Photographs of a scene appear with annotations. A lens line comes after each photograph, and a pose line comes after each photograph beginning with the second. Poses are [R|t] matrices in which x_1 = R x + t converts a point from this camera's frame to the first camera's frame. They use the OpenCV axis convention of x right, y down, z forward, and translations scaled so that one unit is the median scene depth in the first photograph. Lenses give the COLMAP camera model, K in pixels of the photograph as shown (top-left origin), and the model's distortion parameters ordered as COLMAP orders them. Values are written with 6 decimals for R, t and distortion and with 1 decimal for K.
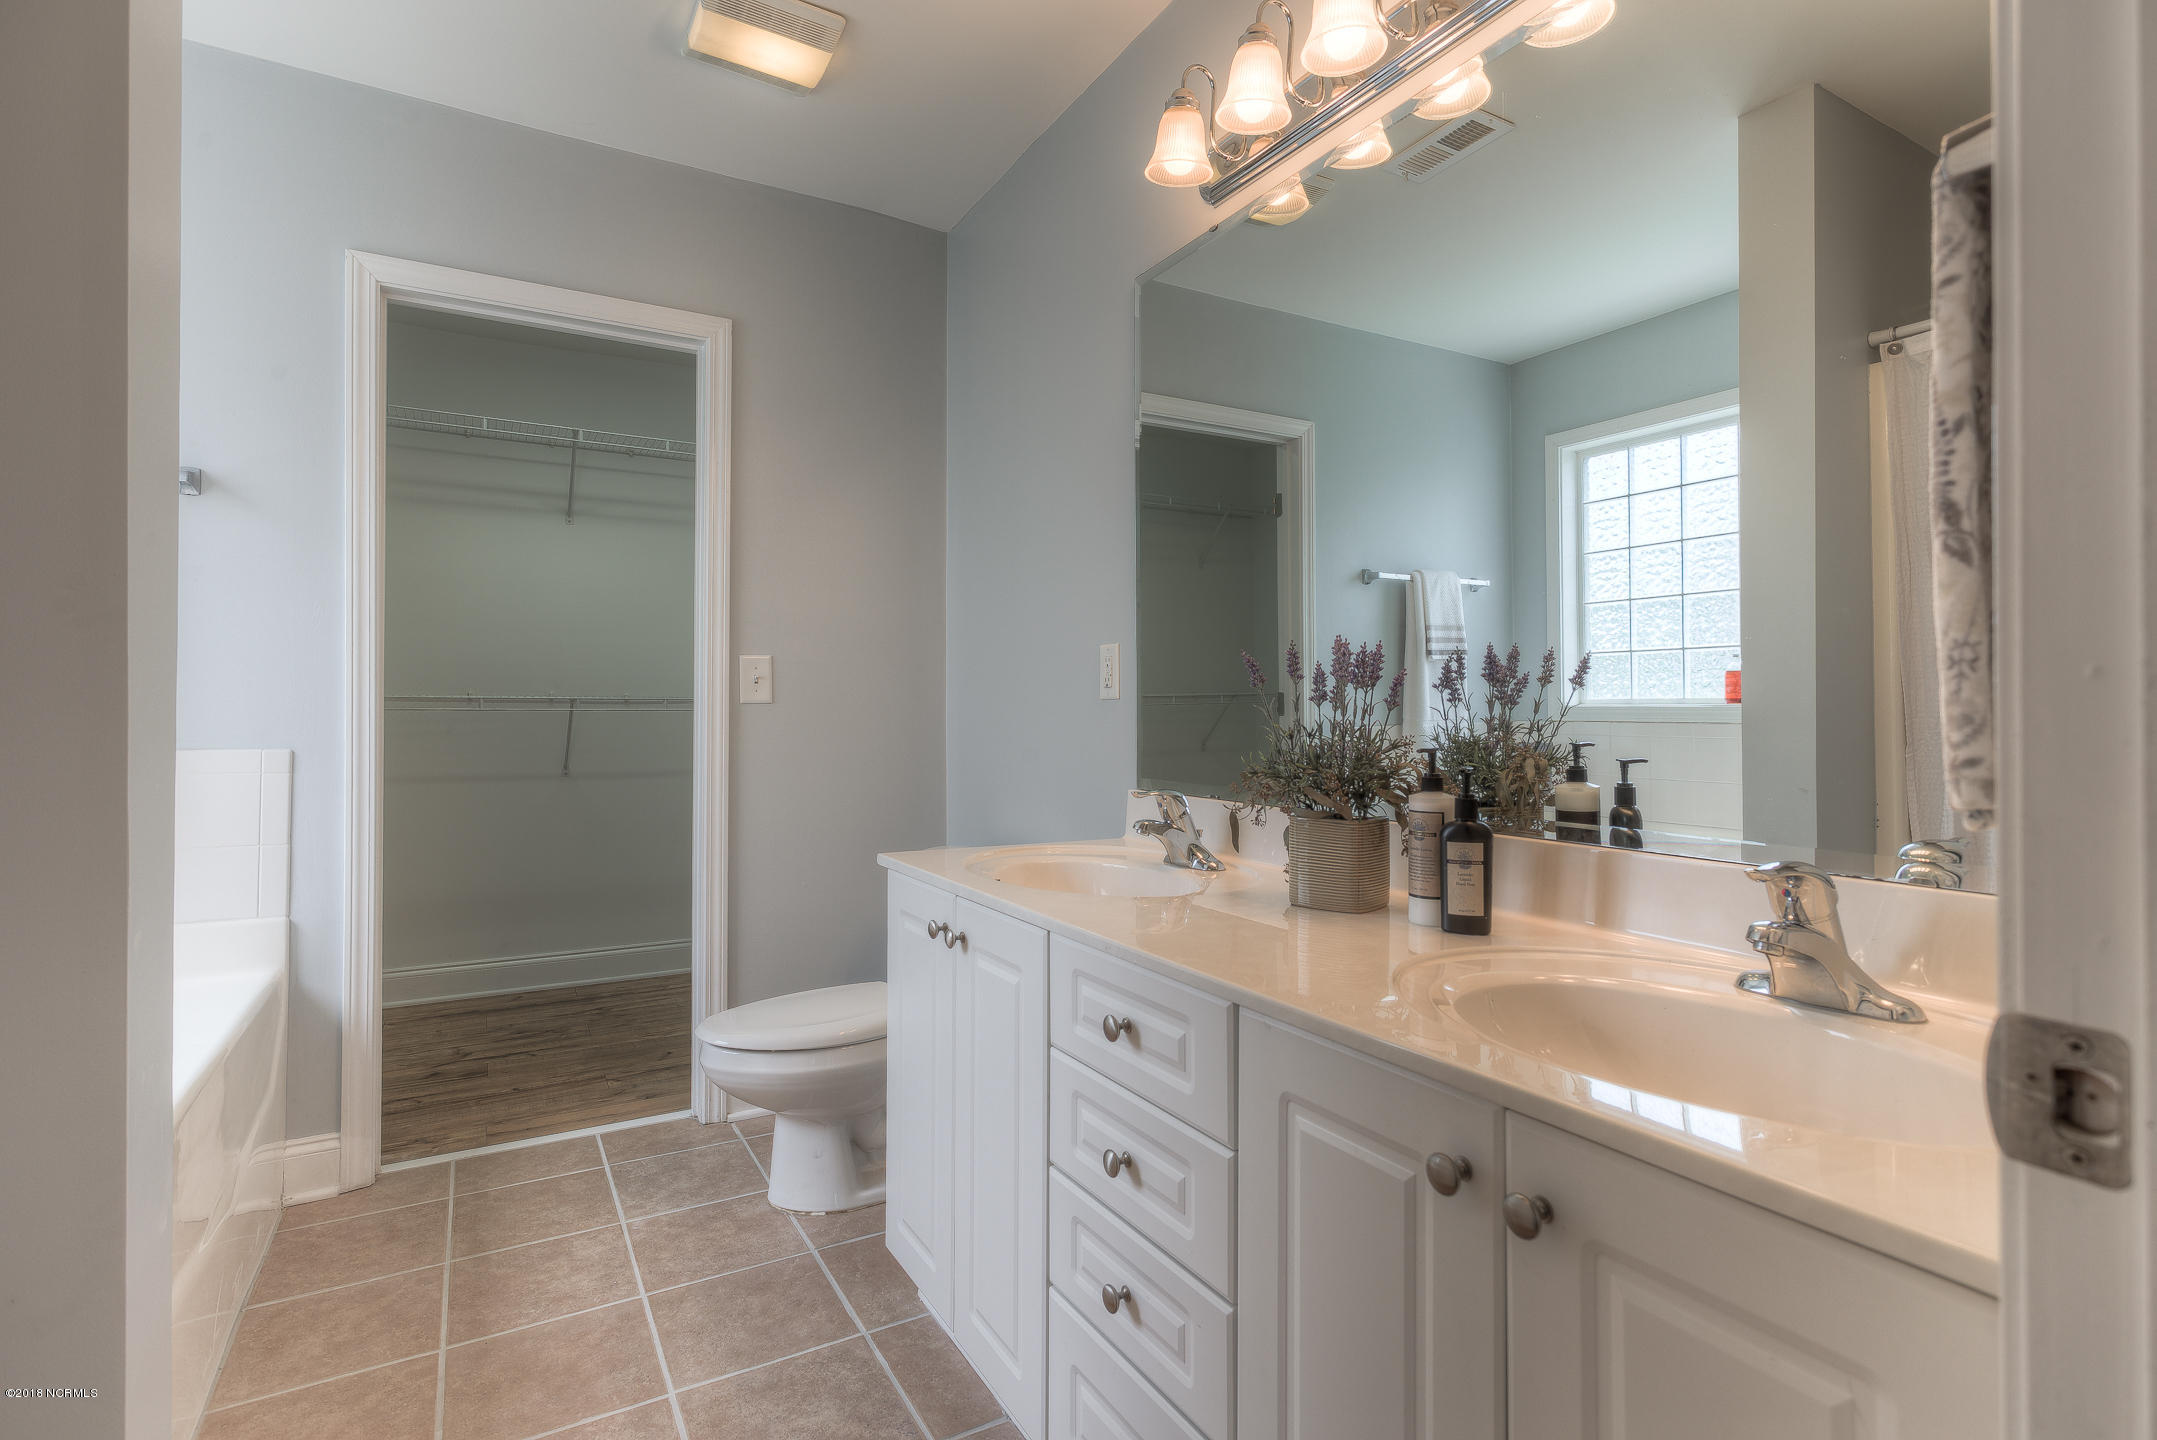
lens RADIAL K [[1035.8, 0, 1076.0], [0, 1035.8, 702.8], [0, 0, 1]] dist [0.004470, 0.000537]
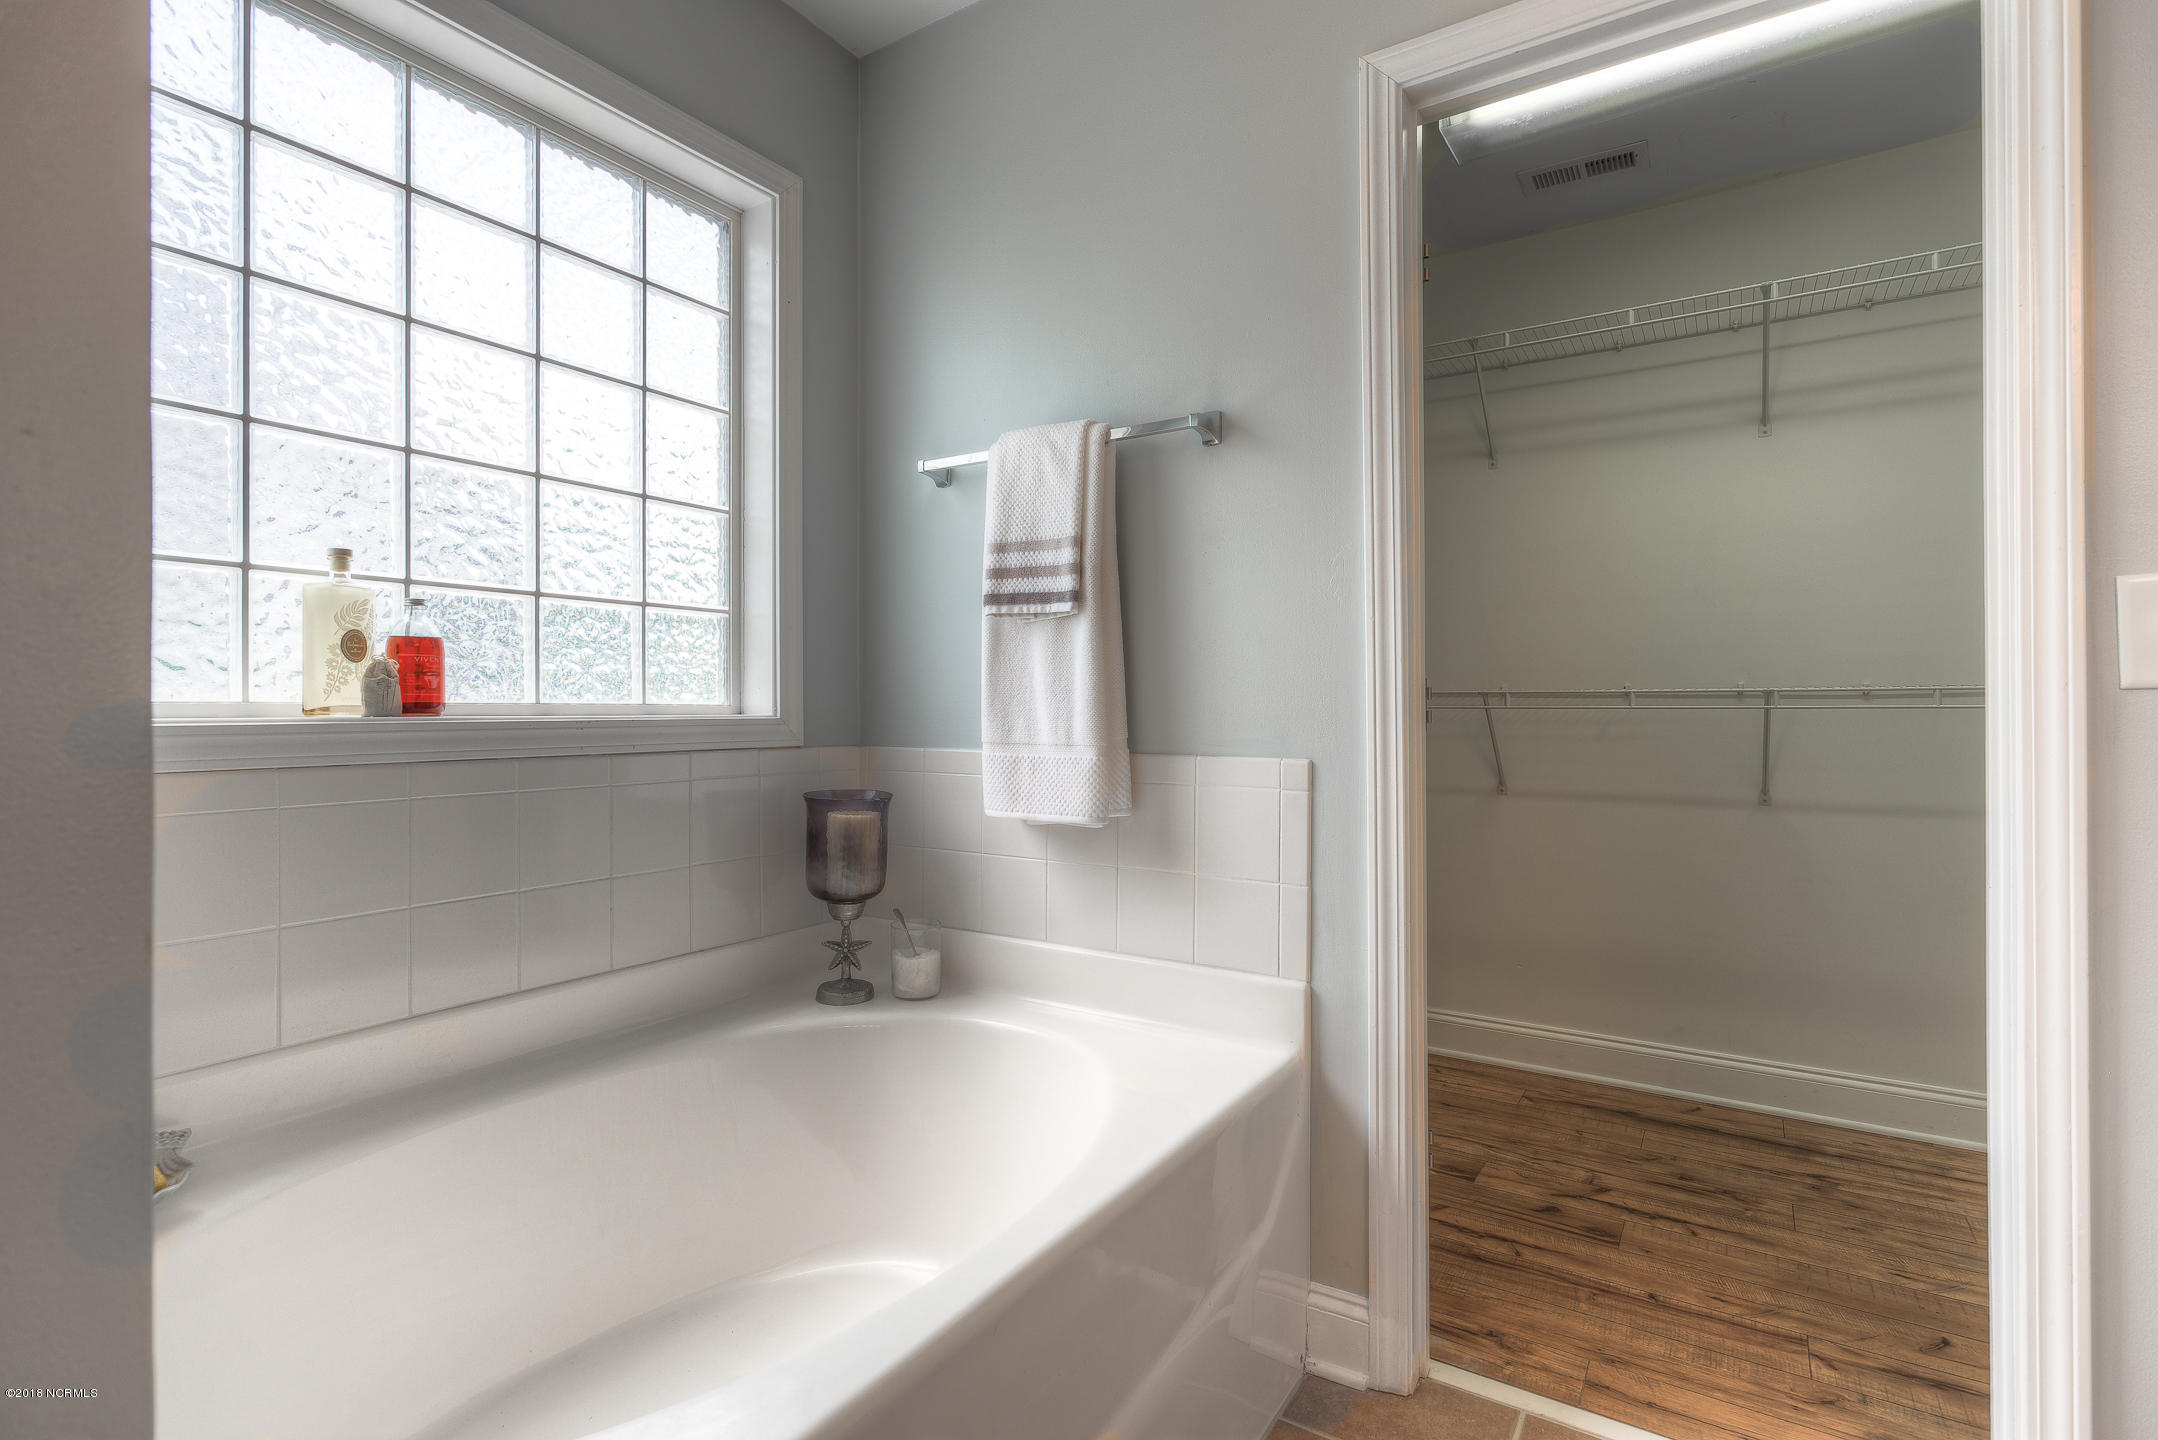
lens RADIAL K [[1036.3, 0, 1072.8], [0, 1036.3, 698.4], [0, 0, 1]] dist [0.004470, 0.000537]
pose [[0.463739, -0.010585, -0.885909, -0.122372], [0.007069, 0.999941, -0.008248, 0.003966], [0.885944, -0.002438, 0.463786, 0.357054]]
